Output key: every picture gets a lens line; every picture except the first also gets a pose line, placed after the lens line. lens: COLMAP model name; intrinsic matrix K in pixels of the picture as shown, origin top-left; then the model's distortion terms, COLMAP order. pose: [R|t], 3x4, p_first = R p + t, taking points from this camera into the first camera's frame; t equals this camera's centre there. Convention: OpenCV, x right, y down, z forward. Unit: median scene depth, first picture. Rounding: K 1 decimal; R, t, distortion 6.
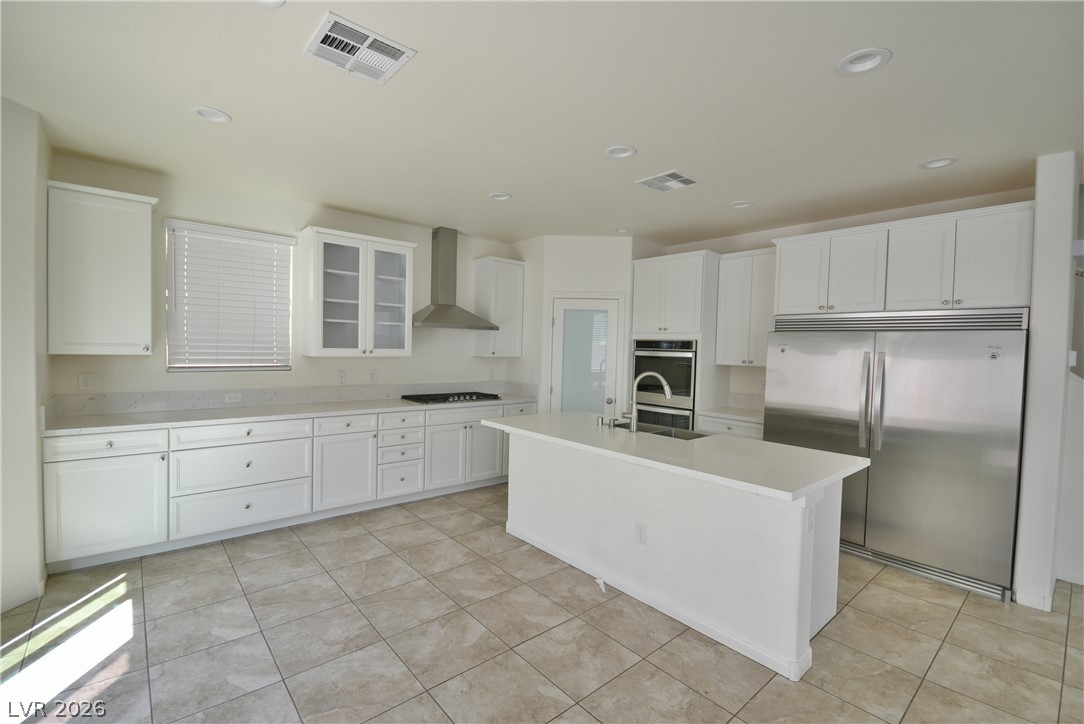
lens RADIAL K [[475.2, 0, 539.1], [0, 475.2, 365.1], [0, 0, 1]] dist [0.009007, -0.010758]
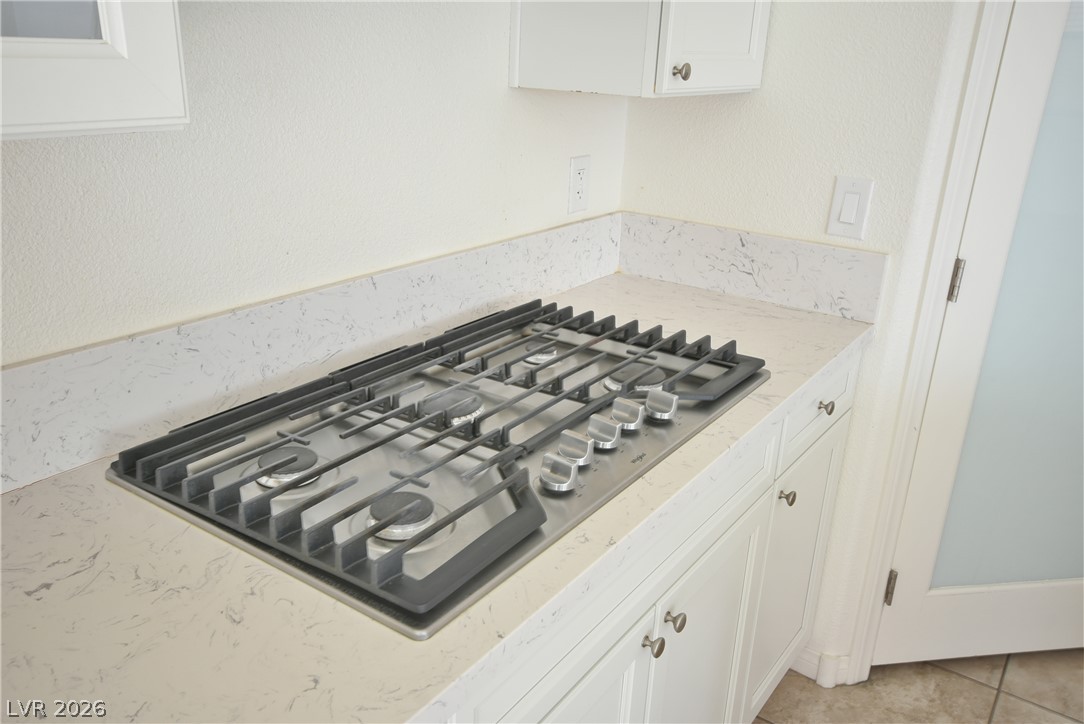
lens RADIAL K [[873.2, 0, 542.5], [0, 873.2, 362.0], [0, 0, 1]] dist [-0.000414, 0.004640]
pose [[0.967187, -0.073398, 0.243232, -0.295049], [-0.008261, 0.947769, 0.318849, -0.035042], [-0.253931, -0.310396, 0.916064, 0.967645]]
